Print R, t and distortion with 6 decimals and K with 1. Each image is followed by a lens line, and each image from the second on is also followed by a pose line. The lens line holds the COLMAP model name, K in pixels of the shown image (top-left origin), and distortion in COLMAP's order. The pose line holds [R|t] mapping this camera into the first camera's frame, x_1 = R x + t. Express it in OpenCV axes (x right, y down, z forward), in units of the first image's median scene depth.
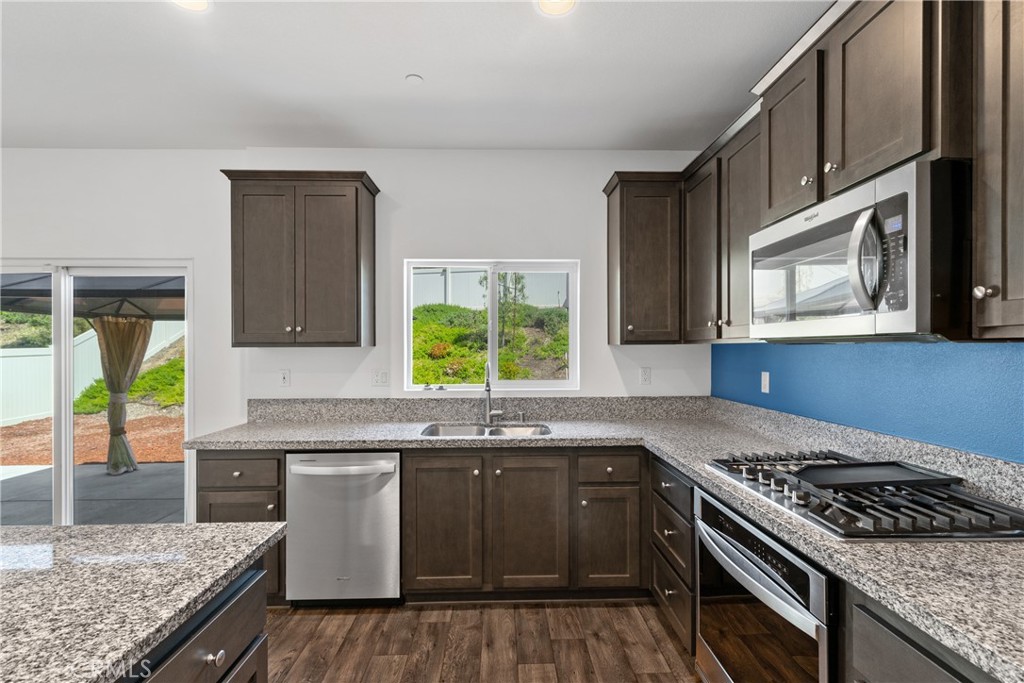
lens RADIAL K [[462.2, 0, 515.6], [0, 462.2, 342.3], [0, 0, 1]] dist [0.000014, -0.000661]
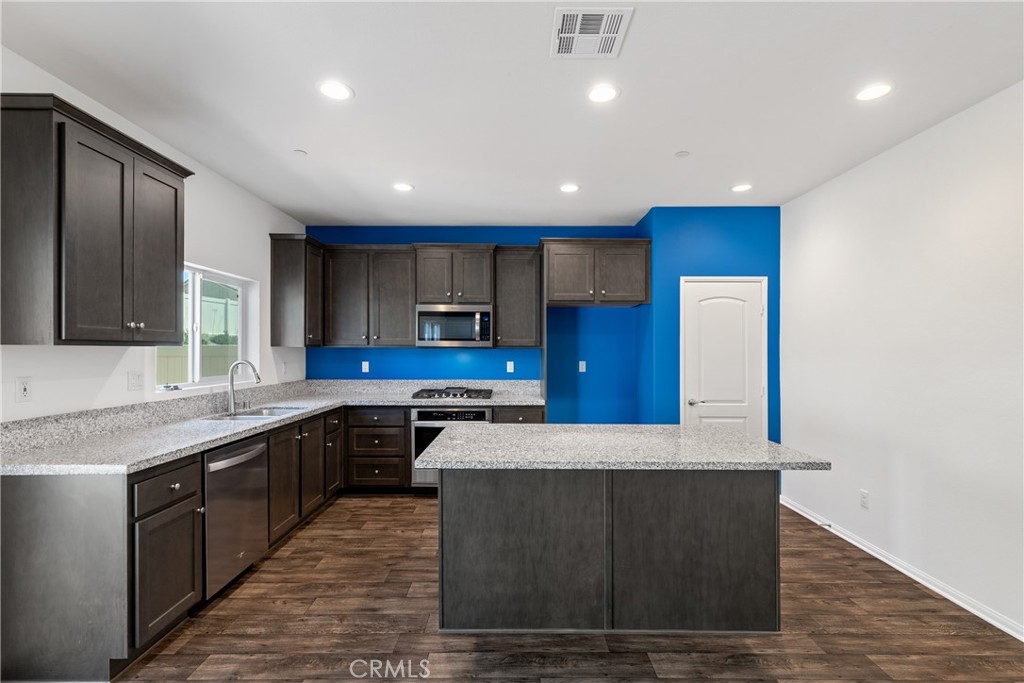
lens RADIAL K [[462.2, 0, 513.5], [0, 462.2, 342.0], [0, 0, 1]] dist [0.000014, -0.000661]
pose [[0.028377, 0.023960, 0.999310, -1.406167], [-0.017145, 0.999577, -0.023479, 0.012674], [-0.999450, -0.016467, 0.028776, 0.303025]]
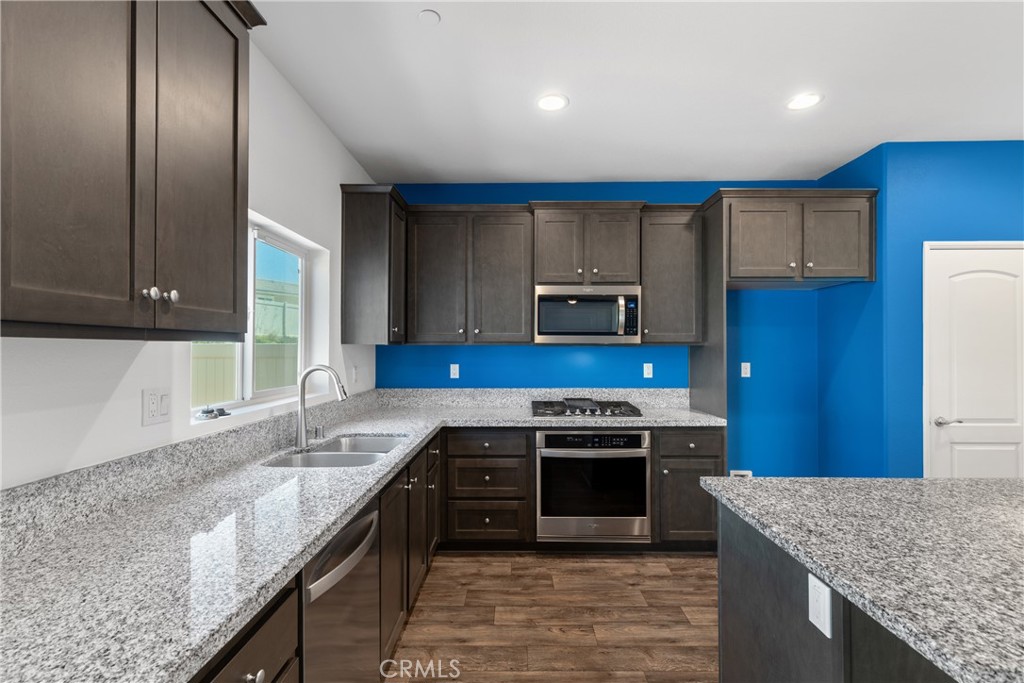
lens RADIAL K [[462.2, 0, 513.7], [0, 462.2, 335.1], [0, 0, 1]] dist [0.000014, -0.000661]
pose [[0.044555, 0.036316, 0.998347, -0.920365], [-0.013745, 0.999267, -0.035736, 0.018297], [-0.998912, -0.012130, 0.045021, 0.734937]]
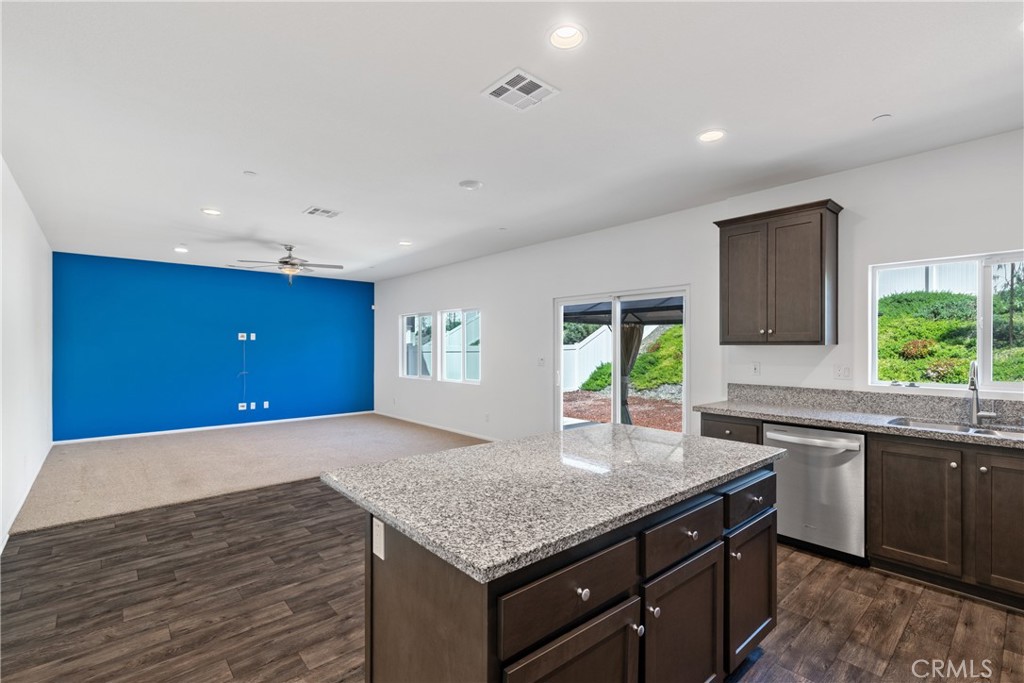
lens RADIAL K [[462.2, 0, 511.2], [0, 462.2, 345.6], [0, 0, 1]] dist [0.000014, -0.000661]
pose [[0.631632, 0.004448, -0.775256, 0.087130], [0.005987, 0.999926, 0.010614, -0.006787], [0.775245, -0.011346, 0.631558, -0.416952]]
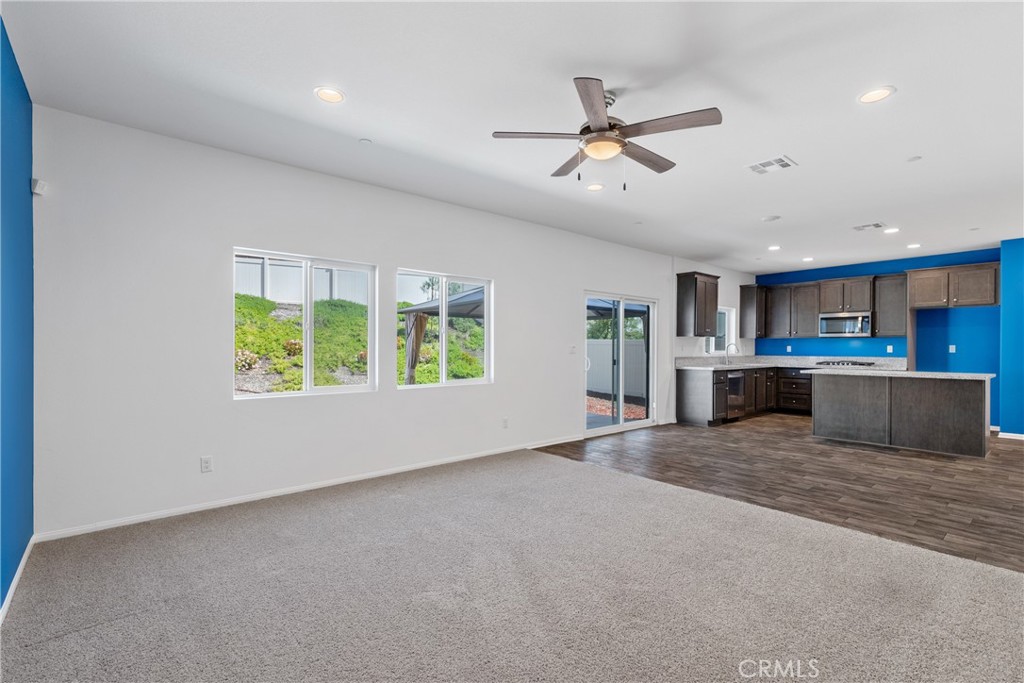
lens RADIAL K [[462.2, 0, 507.4], [0, 462.2, 362.9], [0, 0, 1]] dist [0.000014, -0.000661]
pose [[0.787890, -0.013368, 0.615671, -3.416047], [-0.014185, 0.999105, 0.039847, 0.080318], [-0.615653, -0.040129, 0.786995, -0.504679]]
